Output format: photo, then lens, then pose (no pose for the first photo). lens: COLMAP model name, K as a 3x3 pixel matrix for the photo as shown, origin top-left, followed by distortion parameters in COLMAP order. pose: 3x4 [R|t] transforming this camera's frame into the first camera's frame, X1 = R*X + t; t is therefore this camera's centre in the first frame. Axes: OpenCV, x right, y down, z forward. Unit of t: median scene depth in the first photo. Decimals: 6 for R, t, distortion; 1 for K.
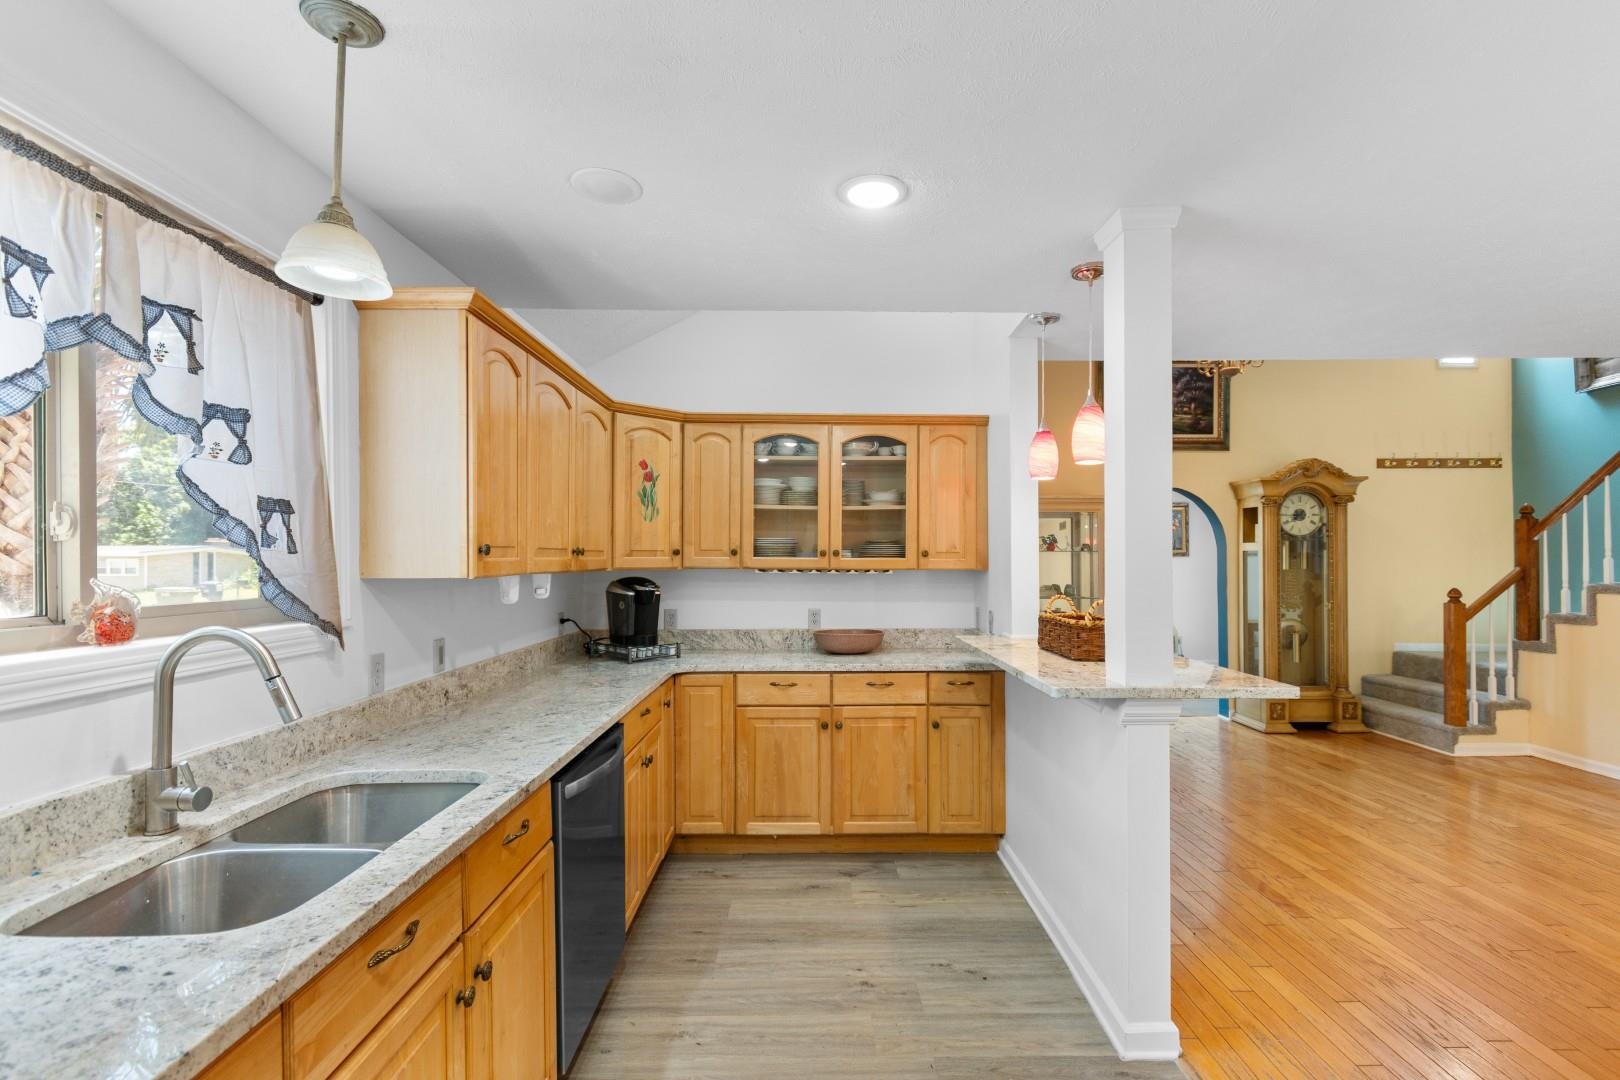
lens RADIAL K [[713.3, 0, 813.5], [0, 713.3, 555.7], [0, 0, 1]] dist [0.006958, -0.004171]
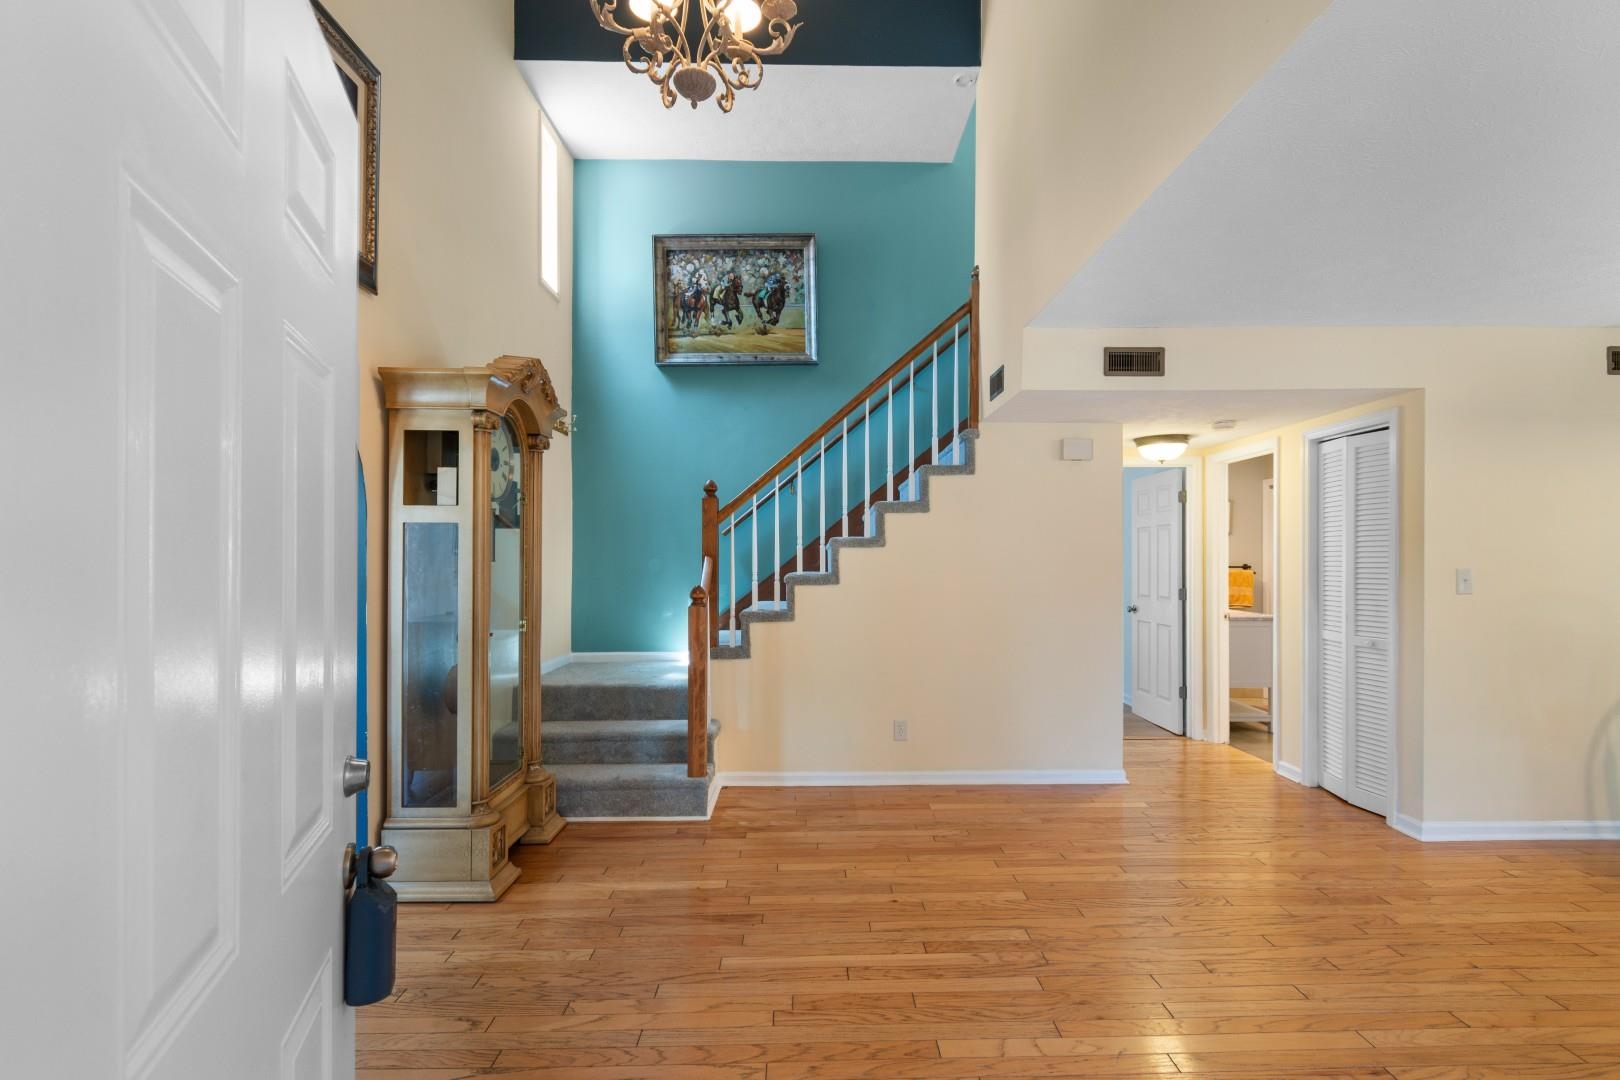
lens RADIAL K [[758.6, 0, 818.2], [0, 758.6, 553.6], [0, 0, 1]] dist [0.003969, -0.007848]
pose [[-0.019597, 0.008236, 0.999774, 0.199891], [-0.004646, 0.999955, -0.008329, 0.029463], [-0.999797, -0.004808, -0.019557, 1.378947]]
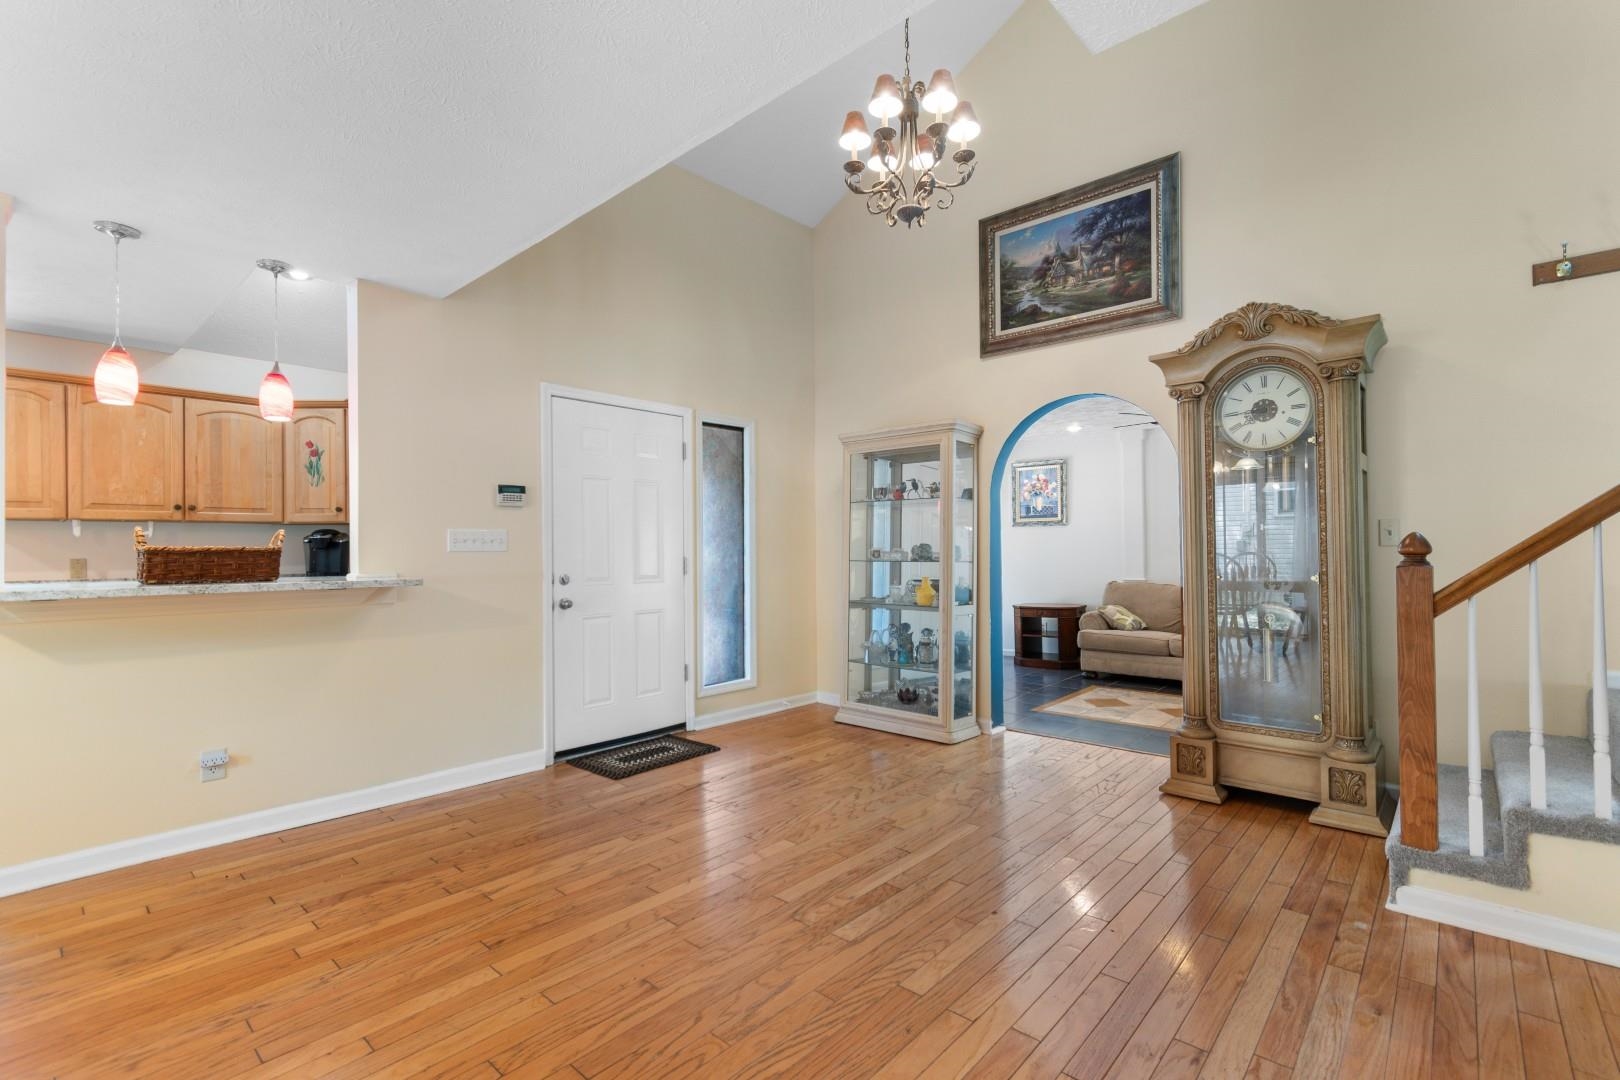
lens RADIAL K [[713.3, 0, 808.9], [0, 713.3, 547.6], [0, 0, 1]] dist [0.006958, -0.004171]
pose [[0.742093, -0.006727, -0.670263, 1.410649], [0.010103, 0.999948, 0.001151, 0.077238], [0.670221, -0.007626, 0.742123, 0.651179]]
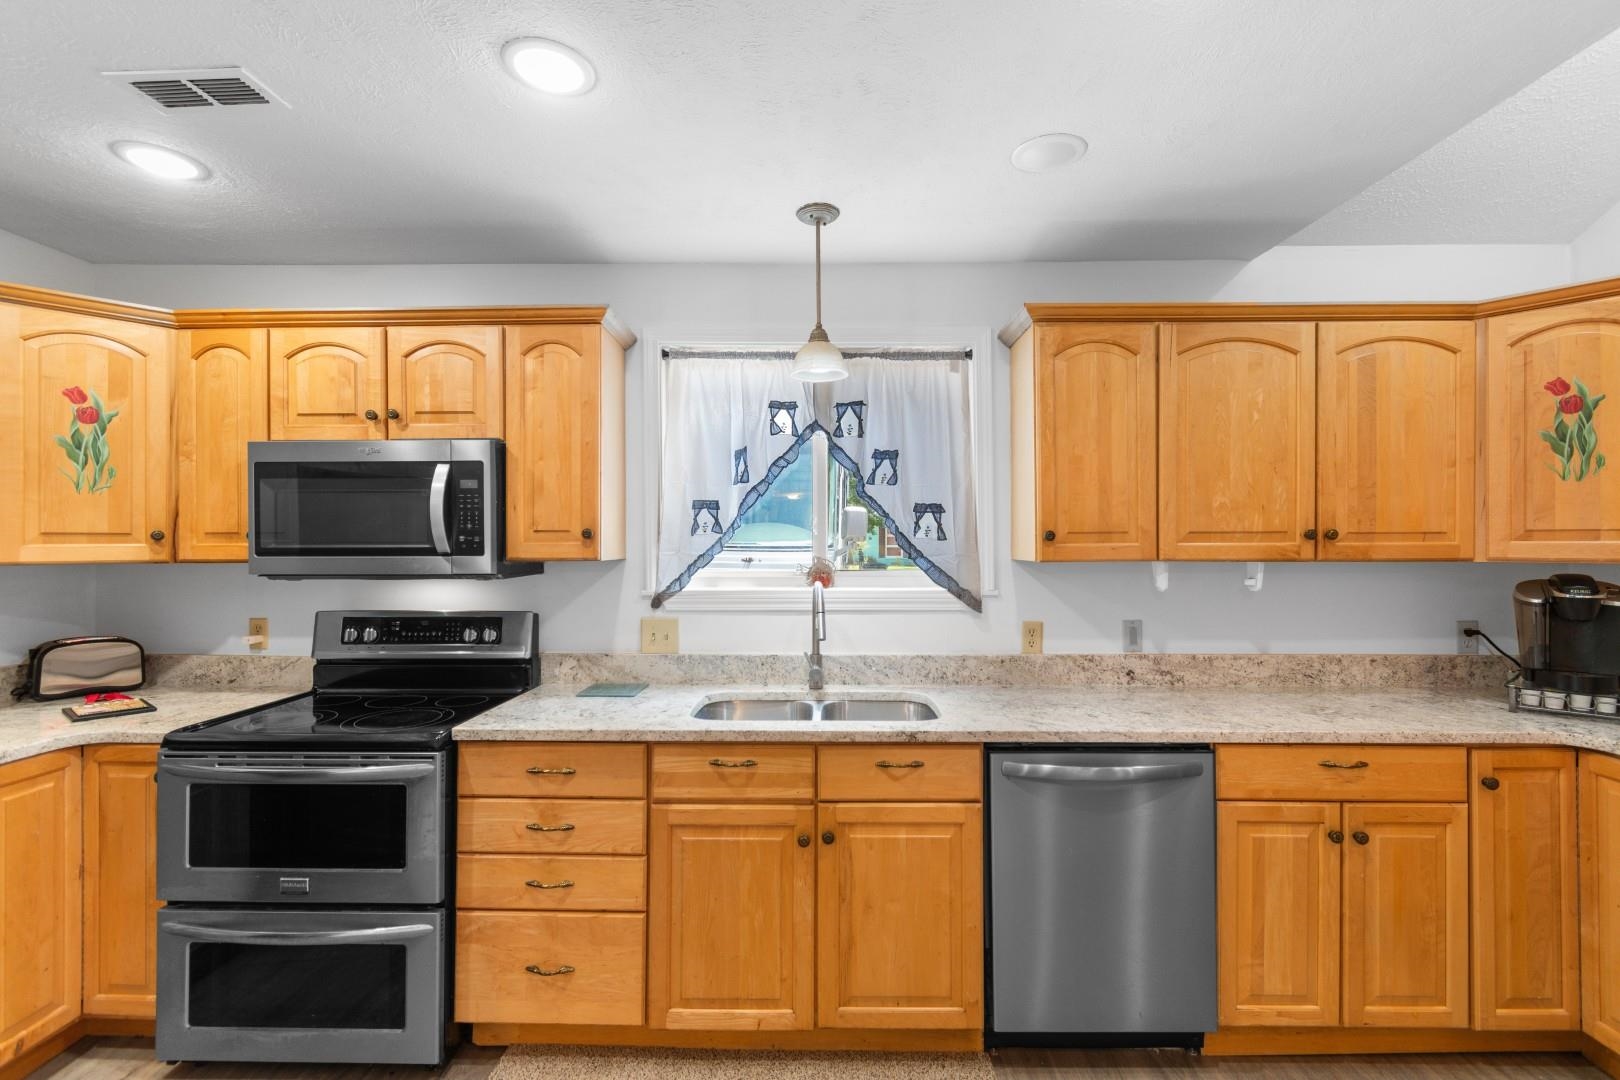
lens RADIAL K [[713.3, 0, 813.7], [0, 713.3, 538.4], [0, 0, 1]] dist [0.006958, -0.004171]
pose [[-0.012612, -0.002412, -0.999918, 0.380535], [0.004503, 0.999987, -0.002469, -0.001917], [0.999910, -0.004534, -0.012600, 0.397910]]
